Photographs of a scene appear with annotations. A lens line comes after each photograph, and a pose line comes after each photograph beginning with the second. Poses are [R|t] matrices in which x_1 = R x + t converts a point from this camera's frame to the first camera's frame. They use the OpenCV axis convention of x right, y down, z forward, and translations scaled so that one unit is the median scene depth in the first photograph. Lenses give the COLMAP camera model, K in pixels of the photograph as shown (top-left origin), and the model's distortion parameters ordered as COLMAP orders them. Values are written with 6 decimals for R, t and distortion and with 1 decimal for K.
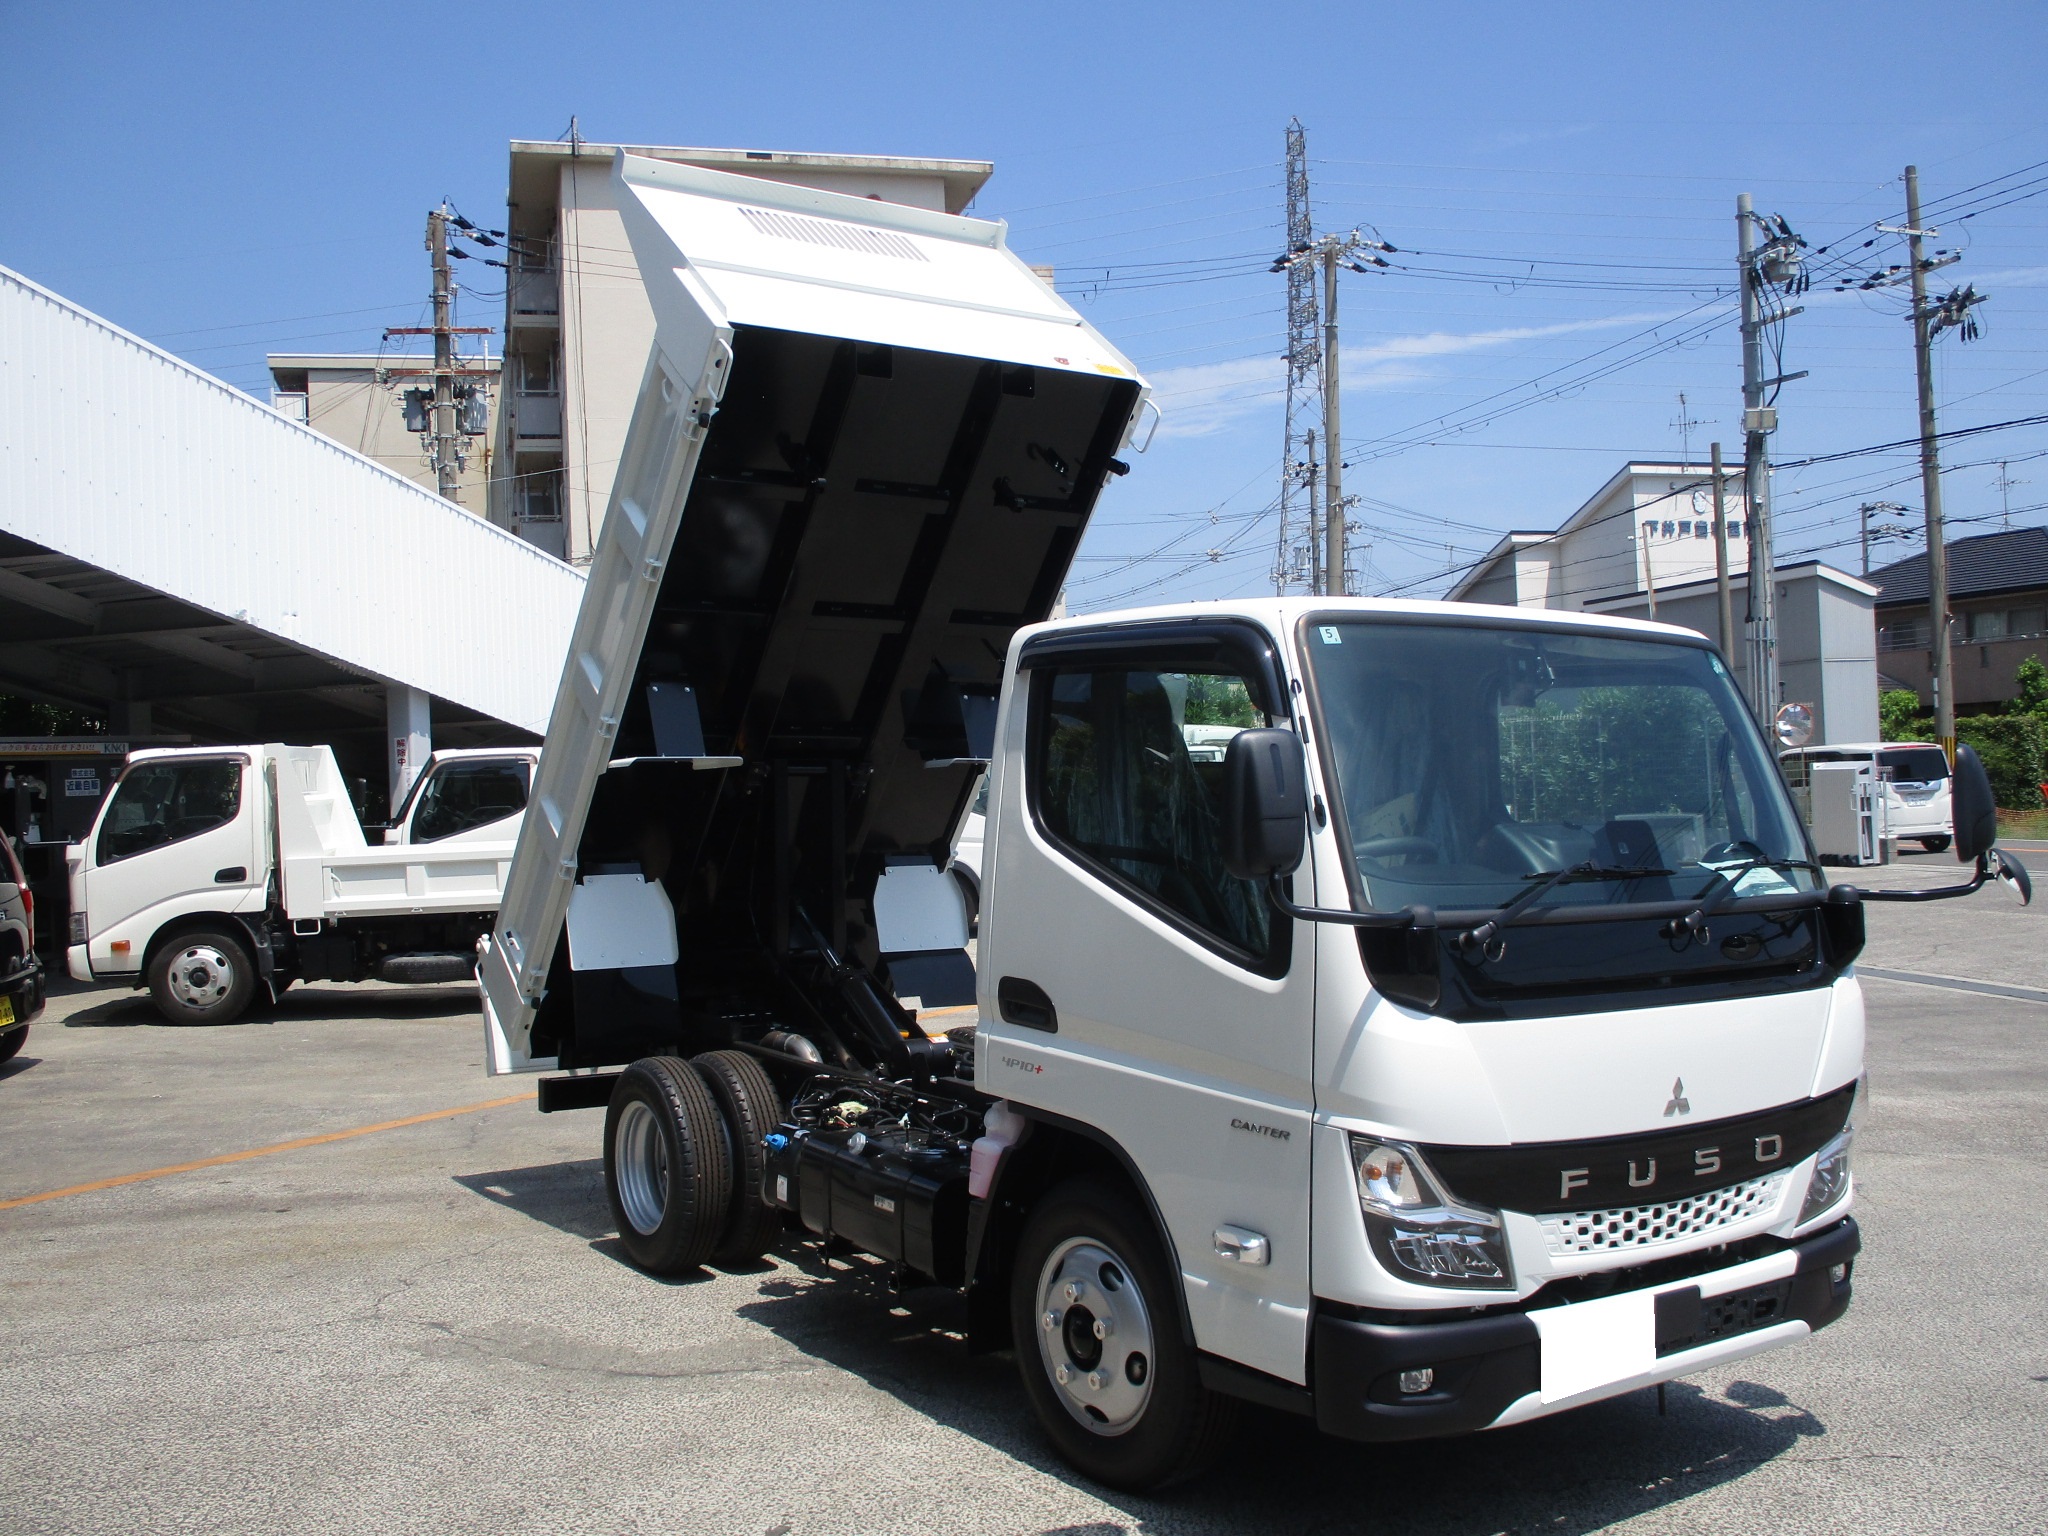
lens RADIAL K [[2034.8, 0, 1025.8], [0, 2034.8, 685.5], [0, 0, 1]] dist [-0.020874, -0.008337]
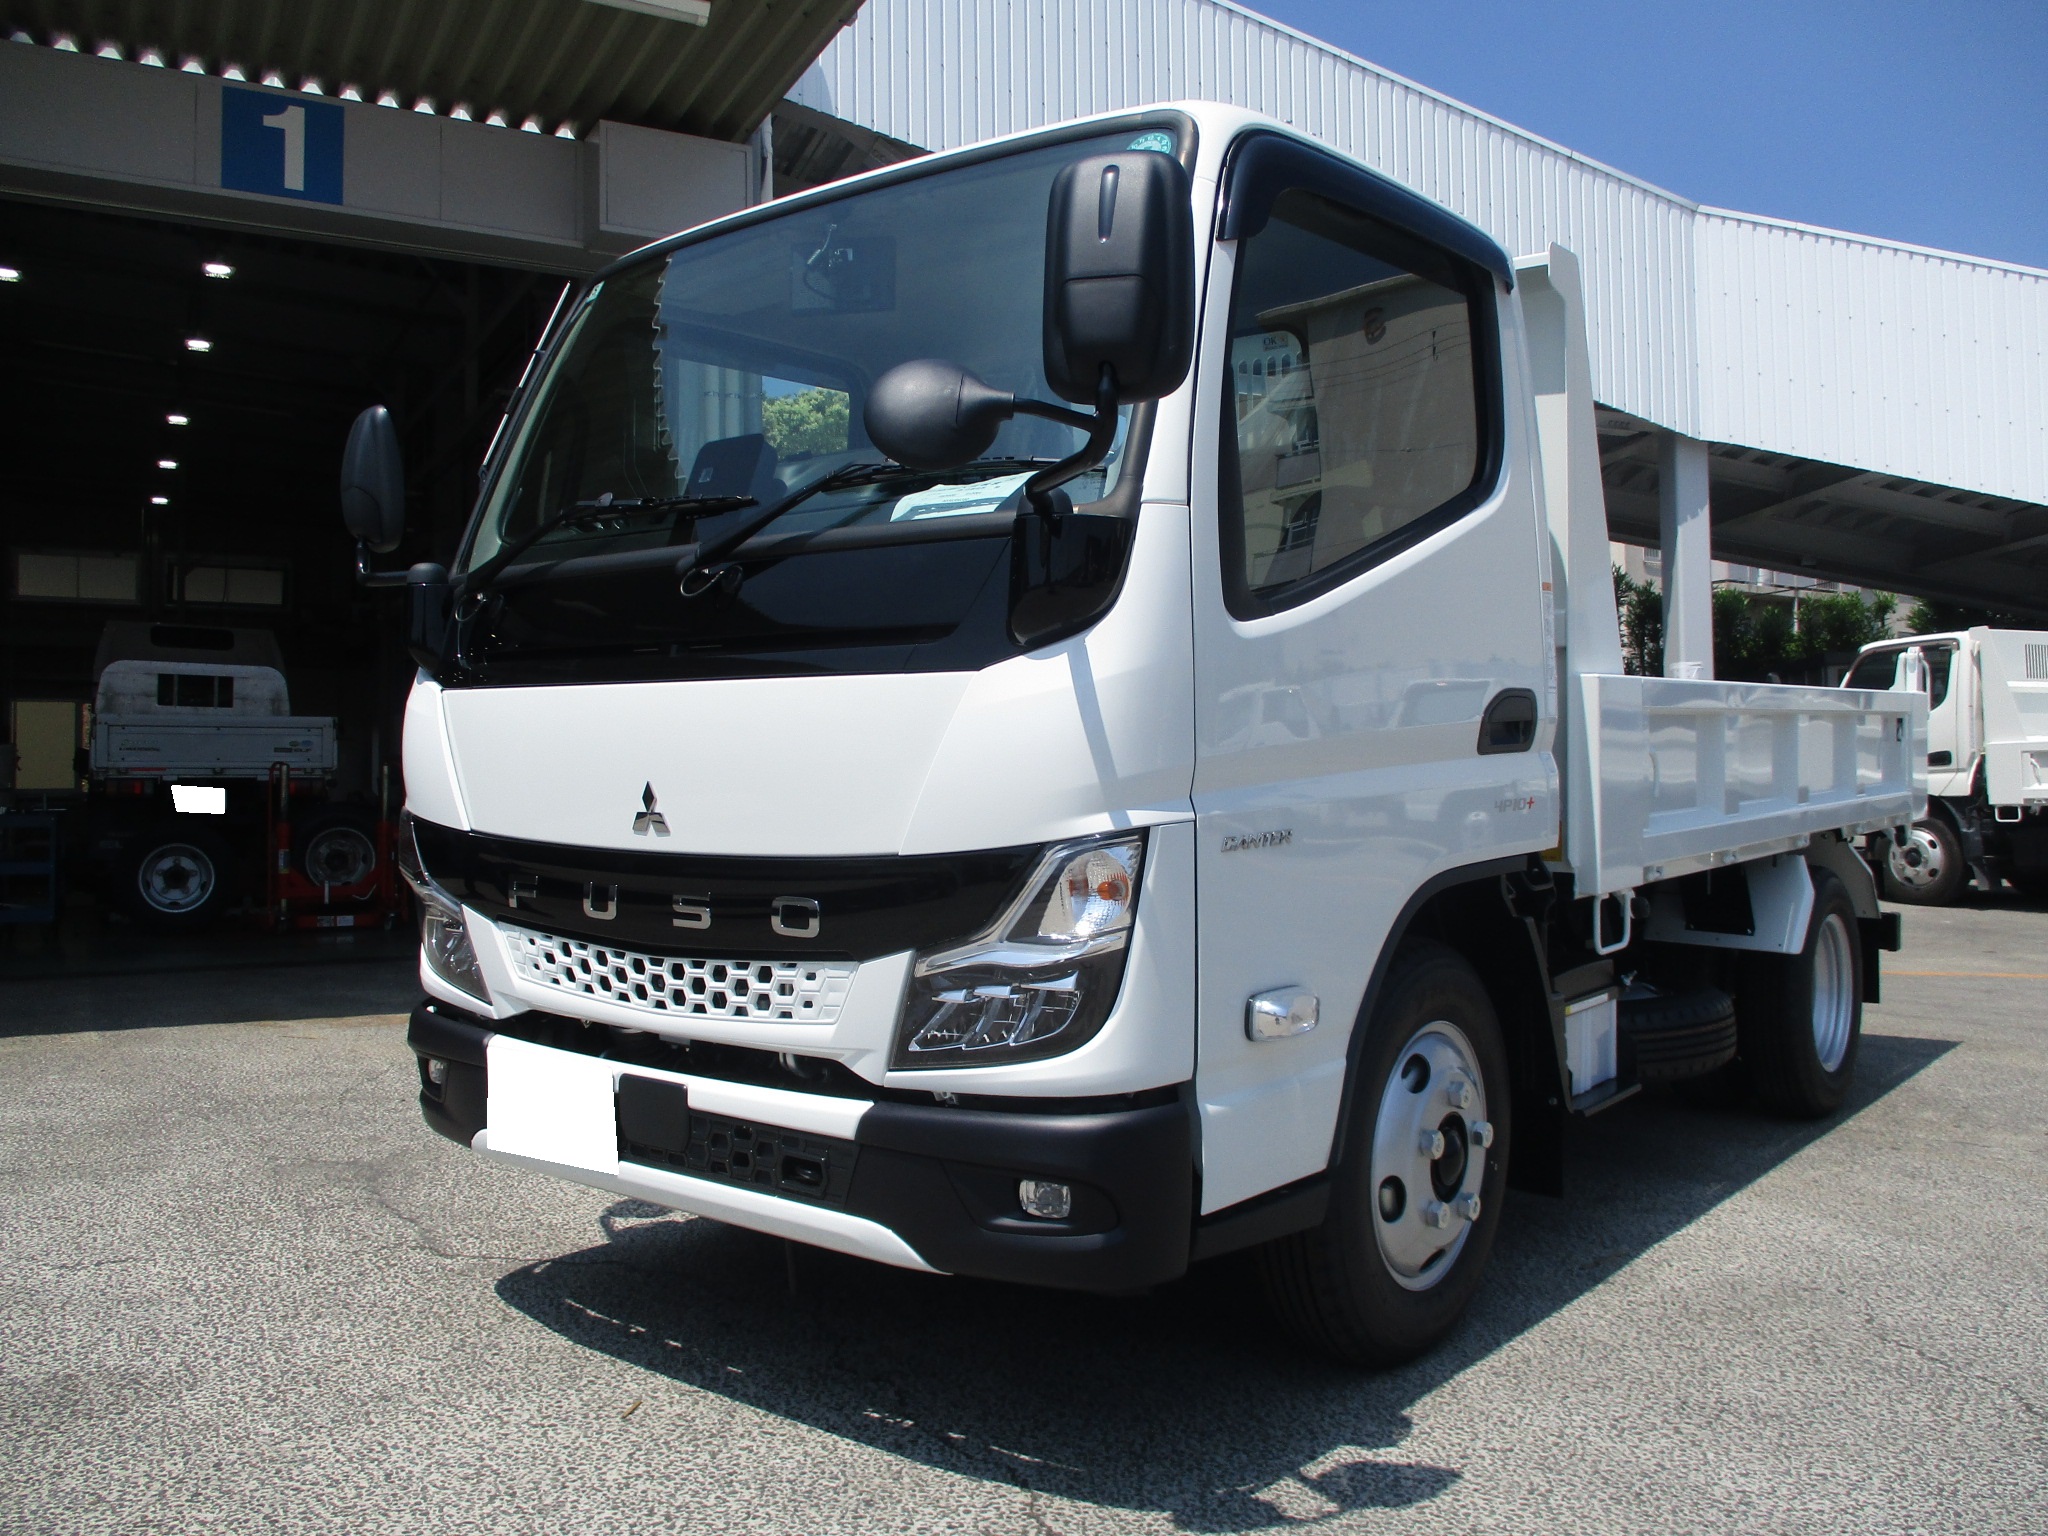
lens RADIAL K [[1740.8, 0, 1024.0], [0, 1740.8, 768.0], [0, 0, 1]] dist [-0.031444, 0.014351]
pose [[0.257934, 0.011334, -0.966096, 0.835643], [0.037120, 0.999077, 0.021631, 0.160222], [0.965449, -0.041441, 0.257275, 0.862652]]
